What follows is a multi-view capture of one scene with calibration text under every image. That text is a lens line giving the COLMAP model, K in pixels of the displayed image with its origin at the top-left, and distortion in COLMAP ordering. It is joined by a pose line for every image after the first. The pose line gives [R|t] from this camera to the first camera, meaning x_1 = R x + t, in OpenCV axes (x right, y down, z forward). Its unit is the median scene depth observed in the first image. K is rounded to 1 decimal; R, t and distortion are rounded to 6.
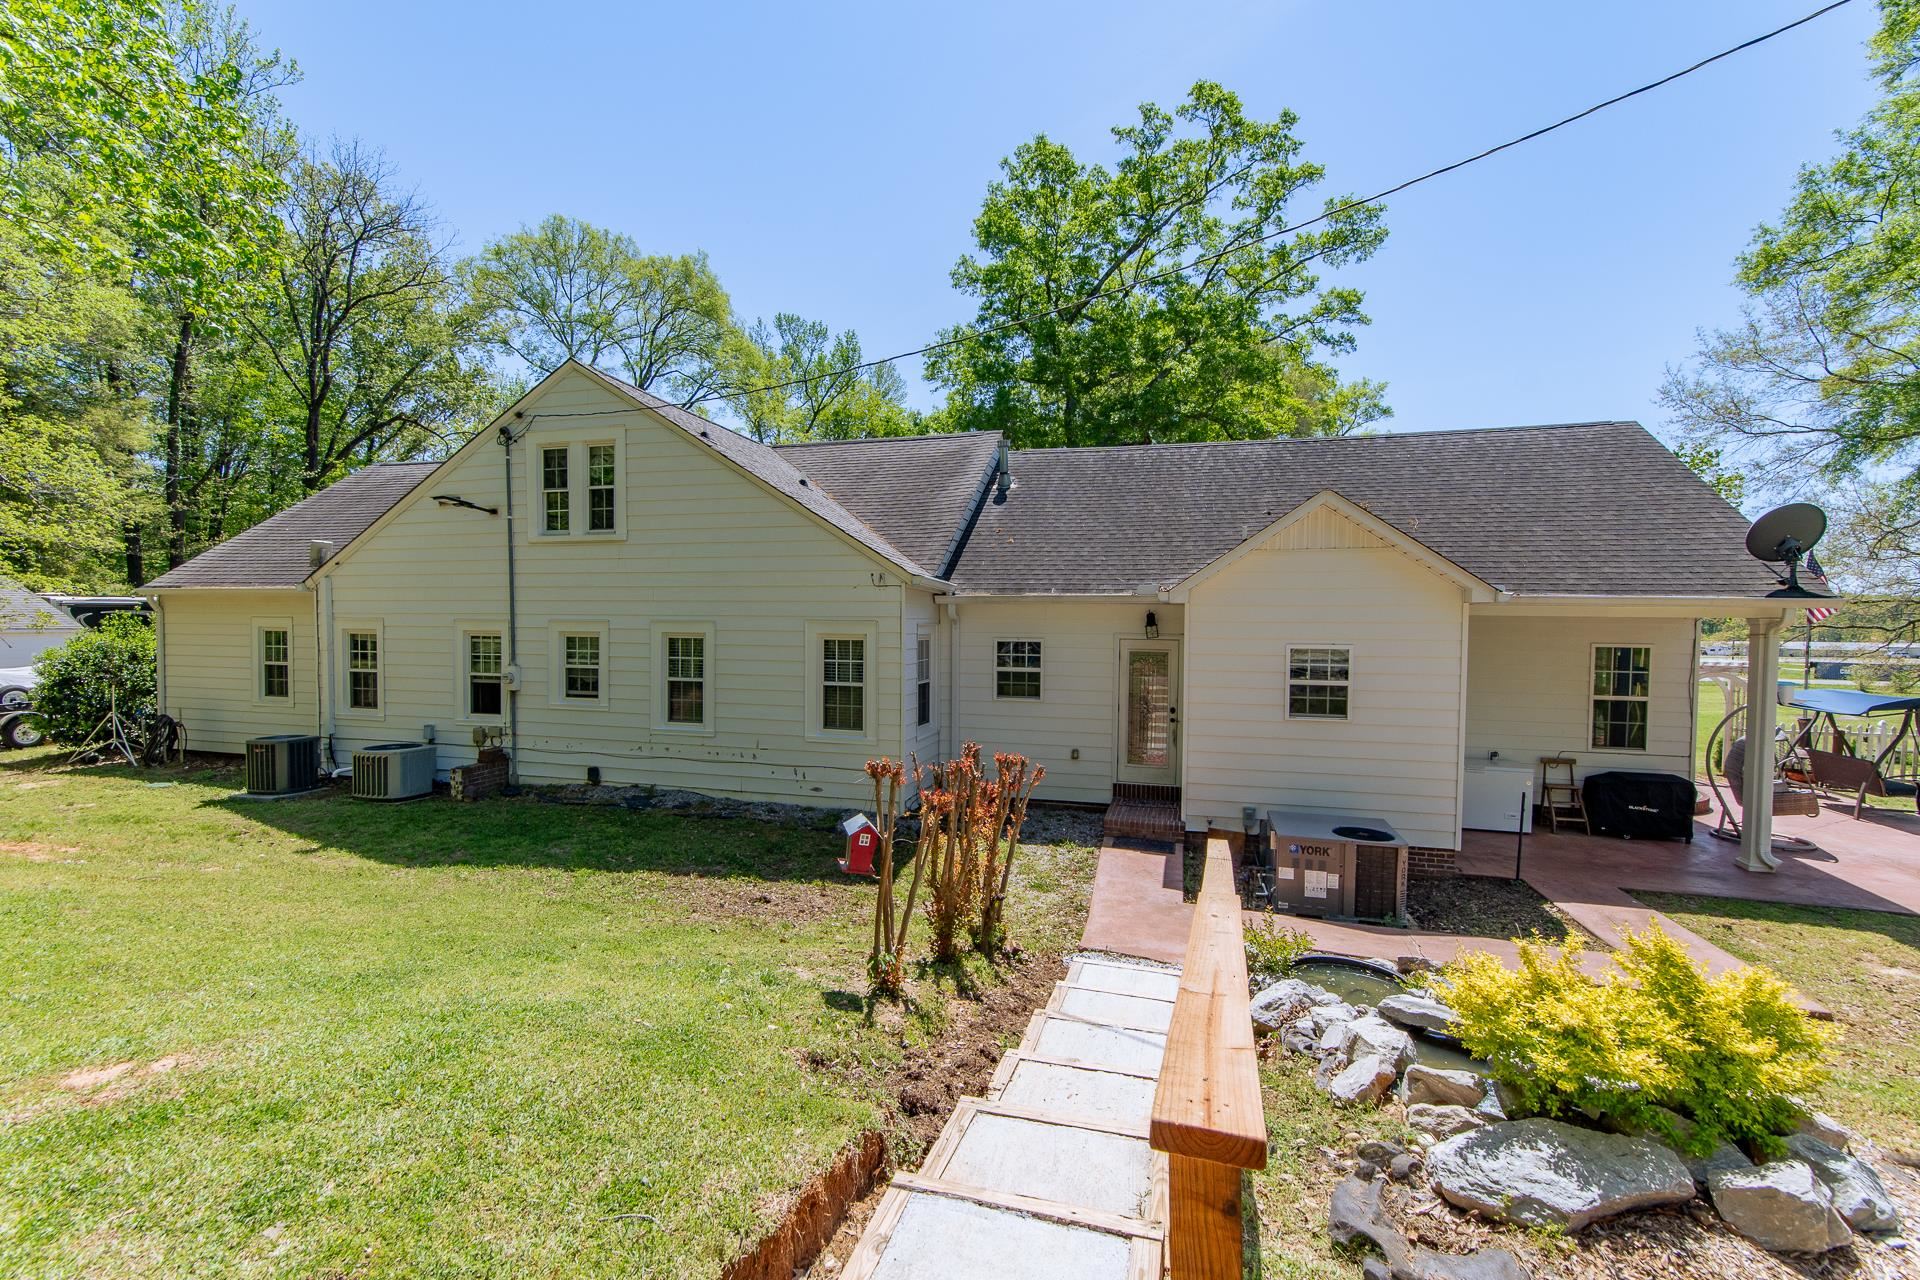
lens RADIAL K [[846.8, 0, 953.3], [0, 846.8, 650.5], [0, 0, 1]] dist [-0.002240, 0.005376]
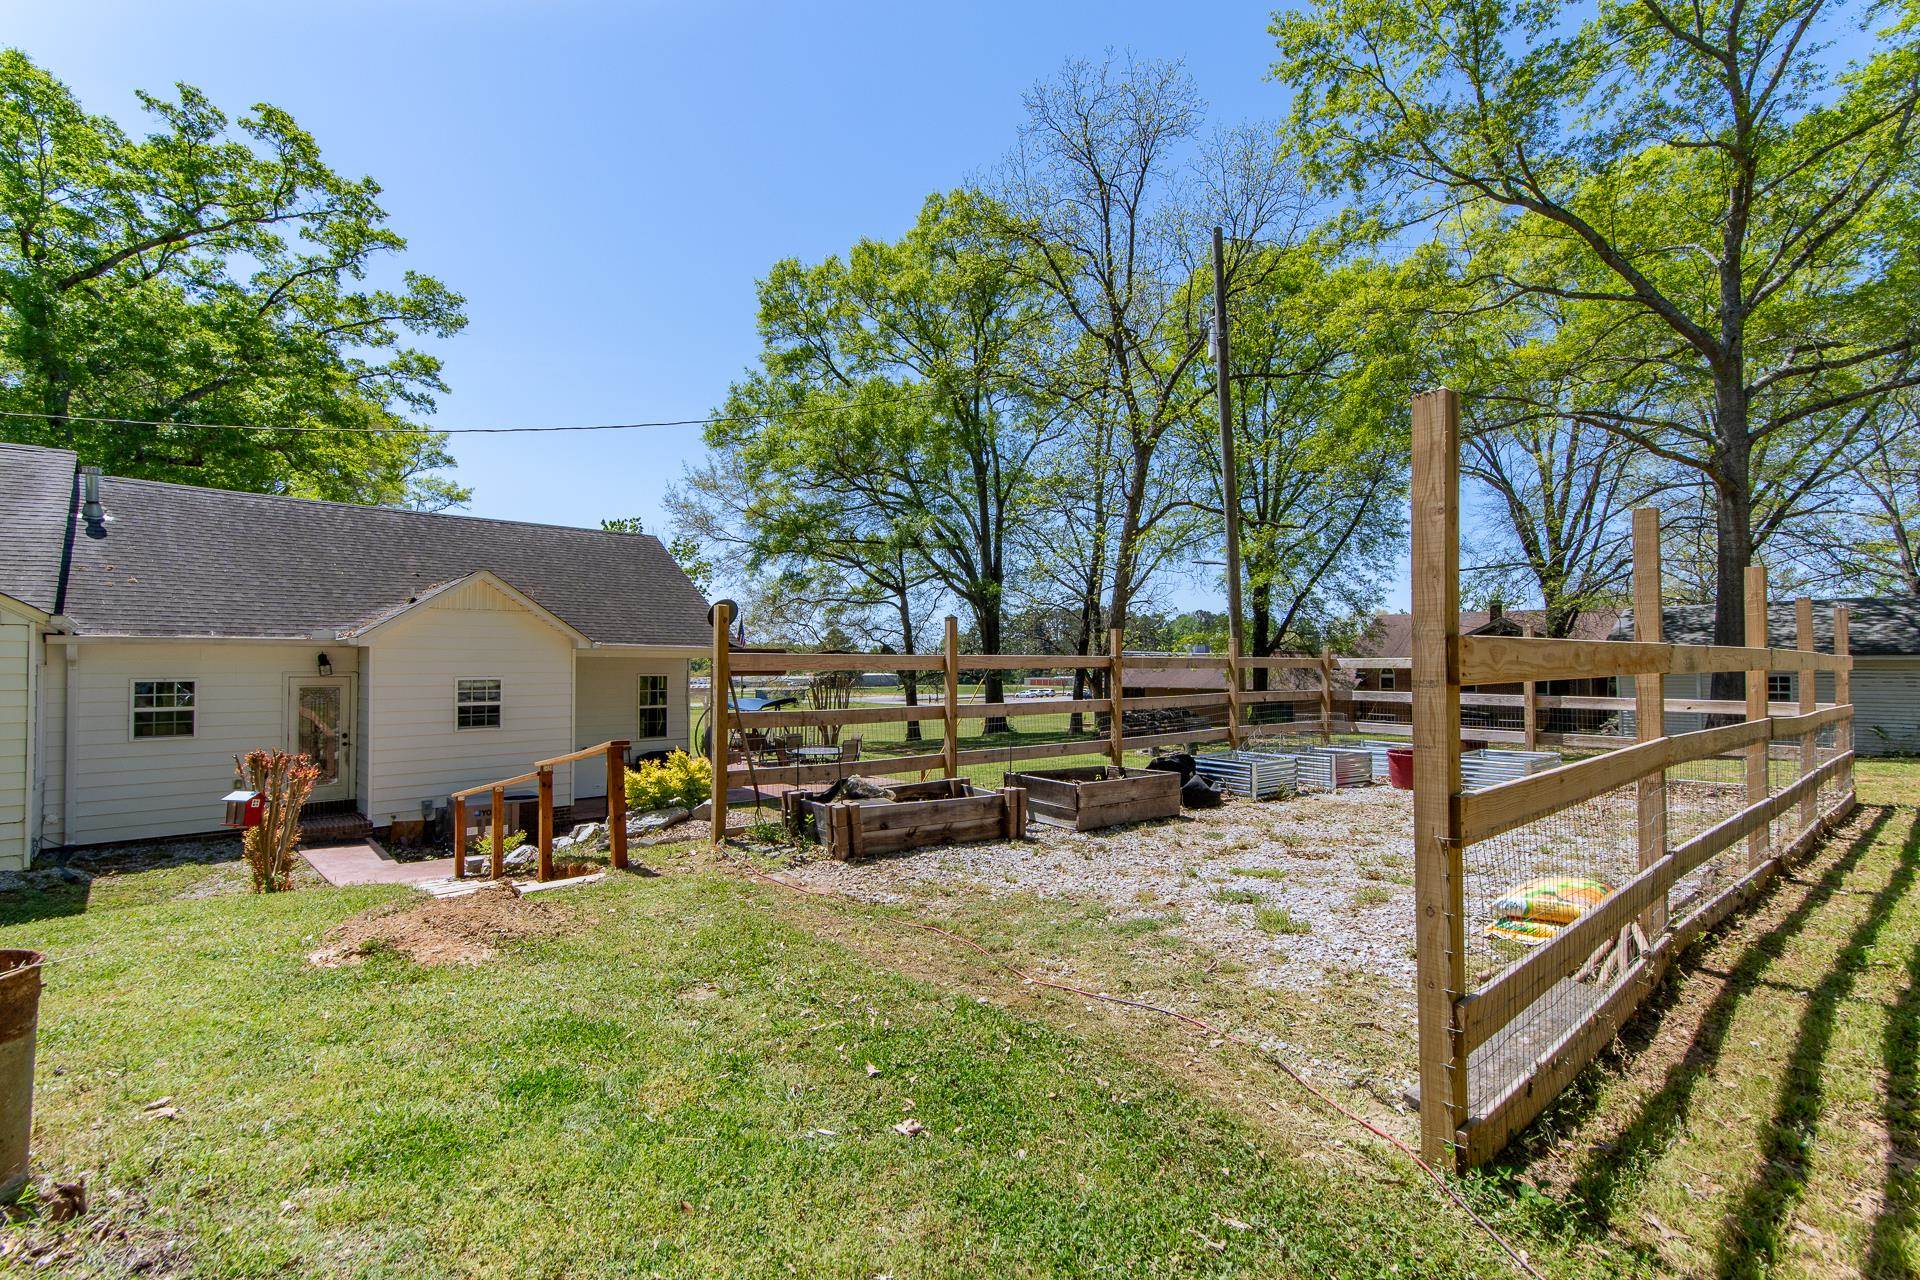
lens RADIAL K [[846.8, 0, 953.3], [0, 846.8, 650.5], [0, 0, 1]] dist [-0.002240, 0.005376]
pose [[0.522724, 0.007480, 0.852469, -0.139829], [0.034958, 0.998932, -0.030202, 0.007435], [-0.851785, 0.045588, 0.521905, -0.162076]]
